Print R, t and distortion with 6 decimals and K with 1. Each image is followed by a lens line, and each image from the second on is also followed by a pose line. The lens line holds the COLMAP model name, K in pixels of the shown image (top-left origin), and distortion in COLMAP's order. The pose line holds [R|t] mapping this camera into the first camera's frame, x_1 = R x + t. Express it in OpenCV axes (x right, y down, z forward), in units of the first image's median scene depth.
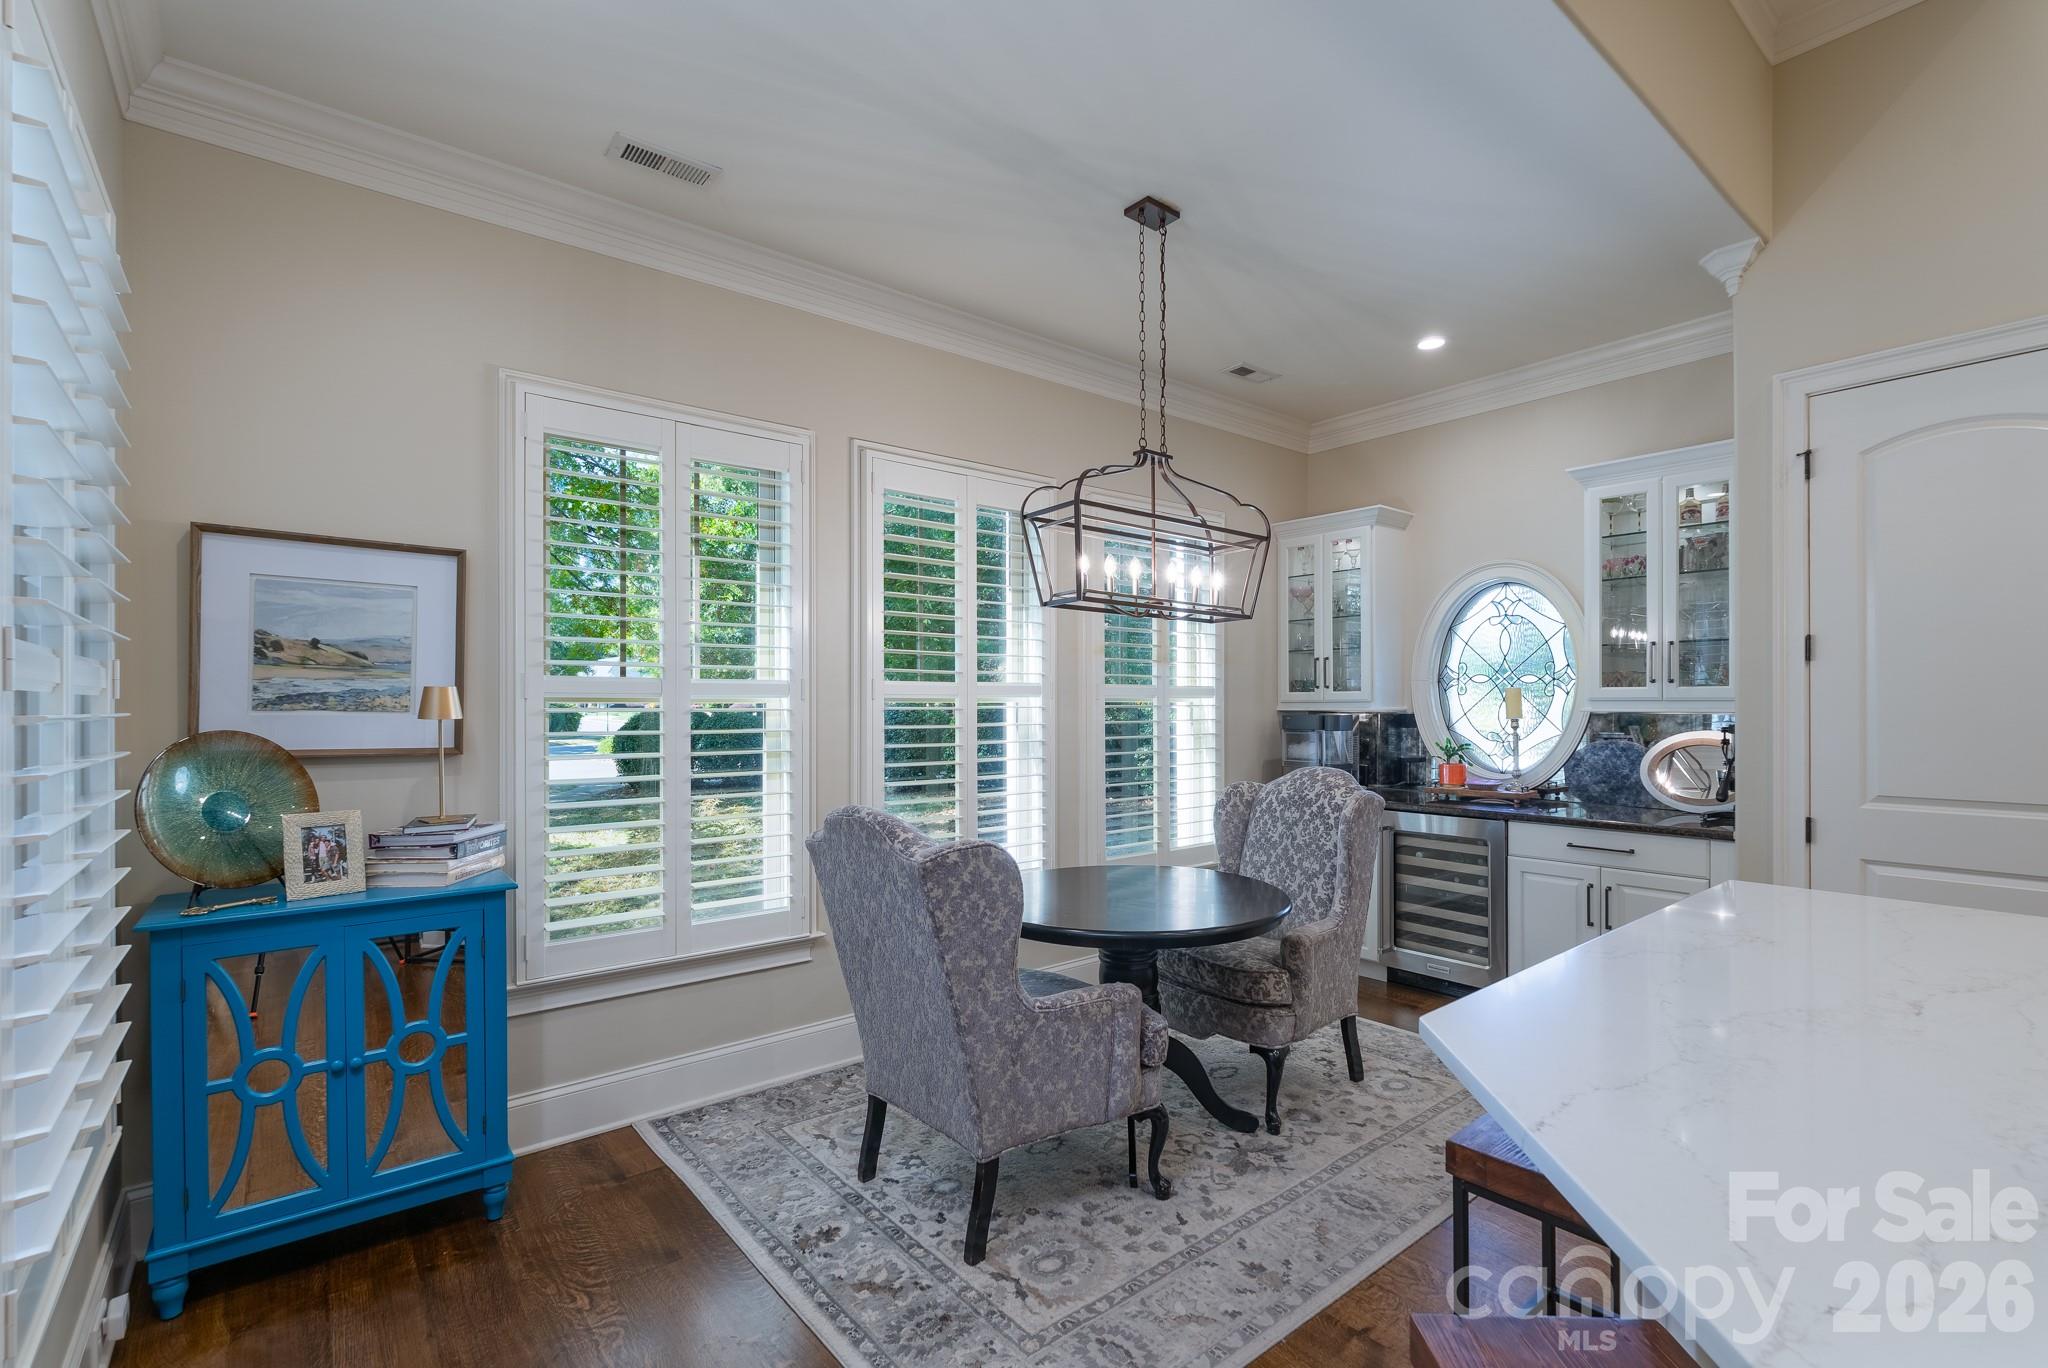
lens RADIAL K [[919.4, 0, 1015.1], [0, 919.4, 702.6], [0, 0, 1]] dist [-0.001739, -0.000118]
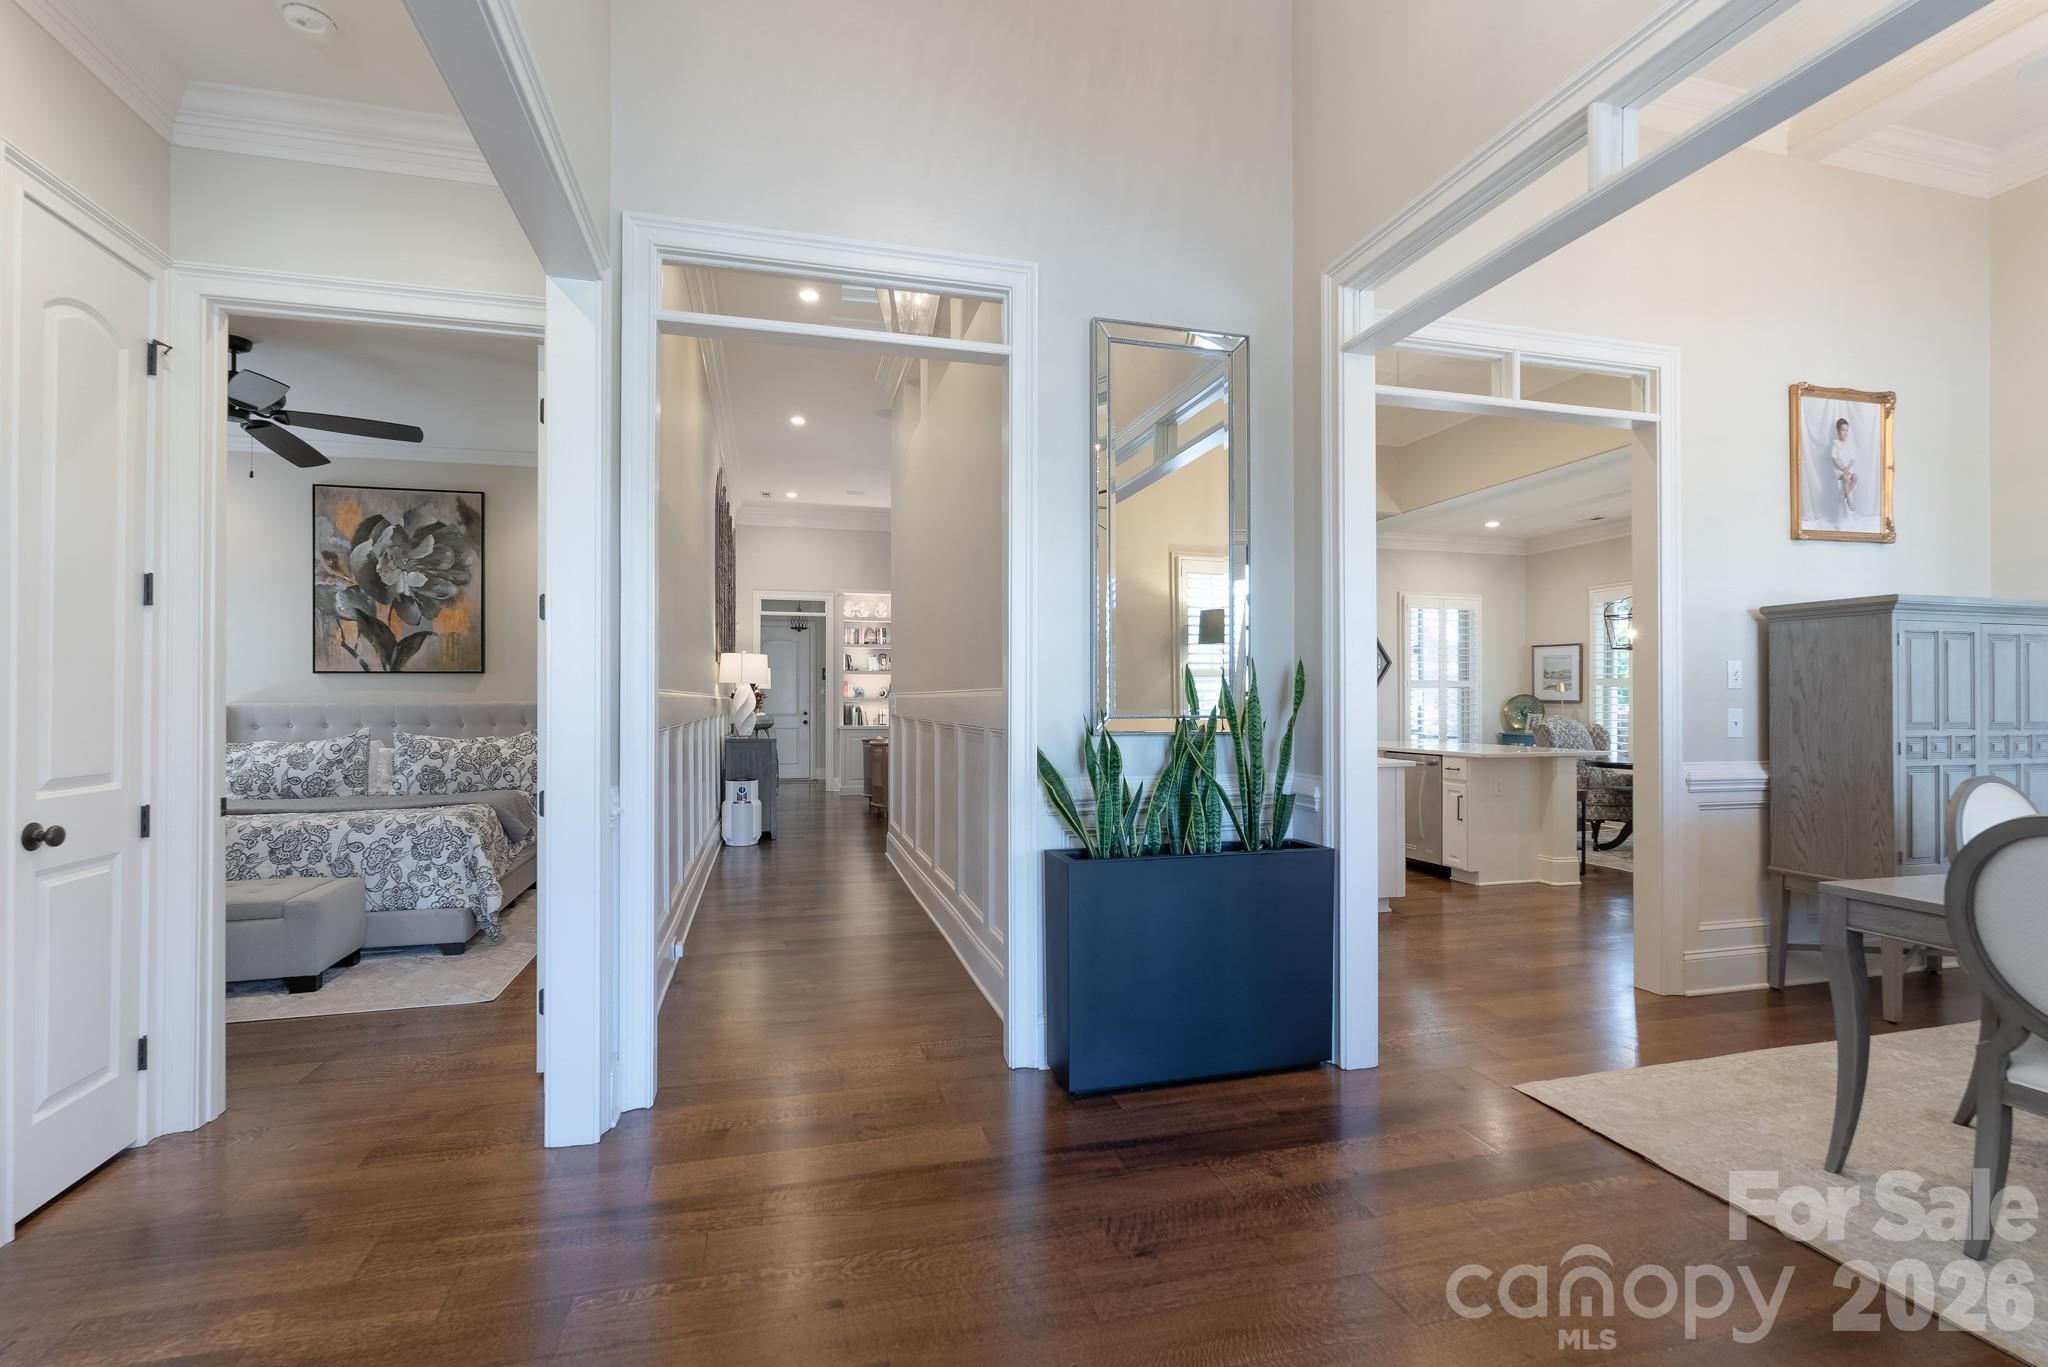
lens RADIAL K [[928.0, 0, 1023.8], [0, 928.0, 691.0], [0, 0, 1]] dist [0.012177, 0.000204]
pose [[-0.390805, -0.006259, -0.920452, 3.118227], [0.001794, 0.999970, -0.007561, 0.032725], [0.920472, -0.004606, -0.390782, 0.404307]]
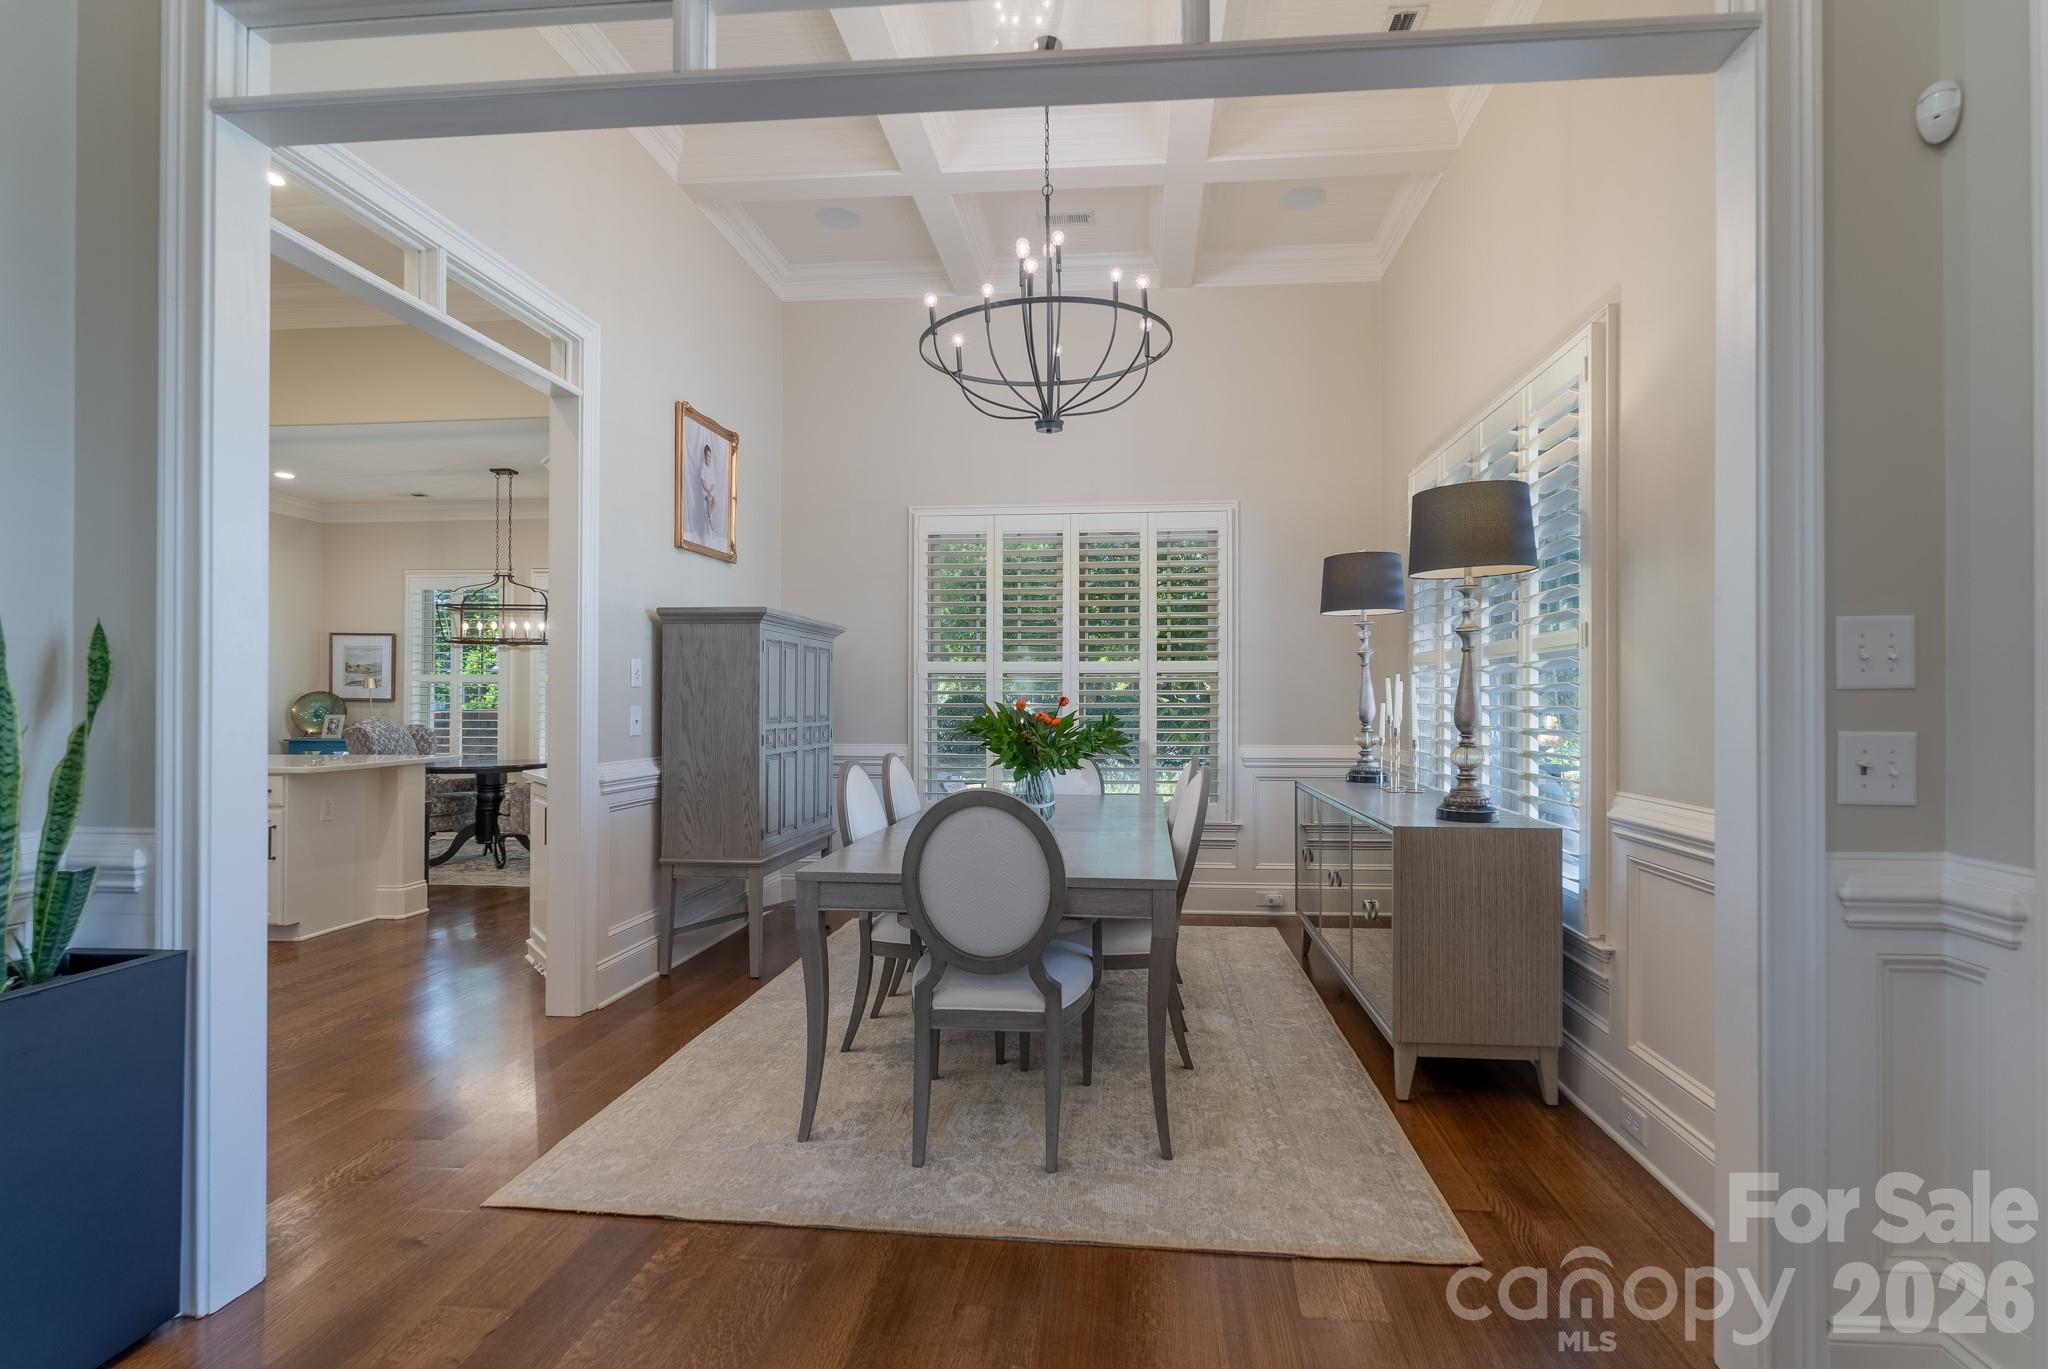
lens RADIAL K [[942.1, 0, 1069.4], [0, 942.1, 697.9], [0, 0, 1]] dist [0.000924, -0.000195]
pose [[0.723843, 0.002669, -0.689960, 2.863909], [-0.003841, 0.999993, -0.000161, 0.034643], [0.689954, 0.002766, 0.723848, 0.264451]]
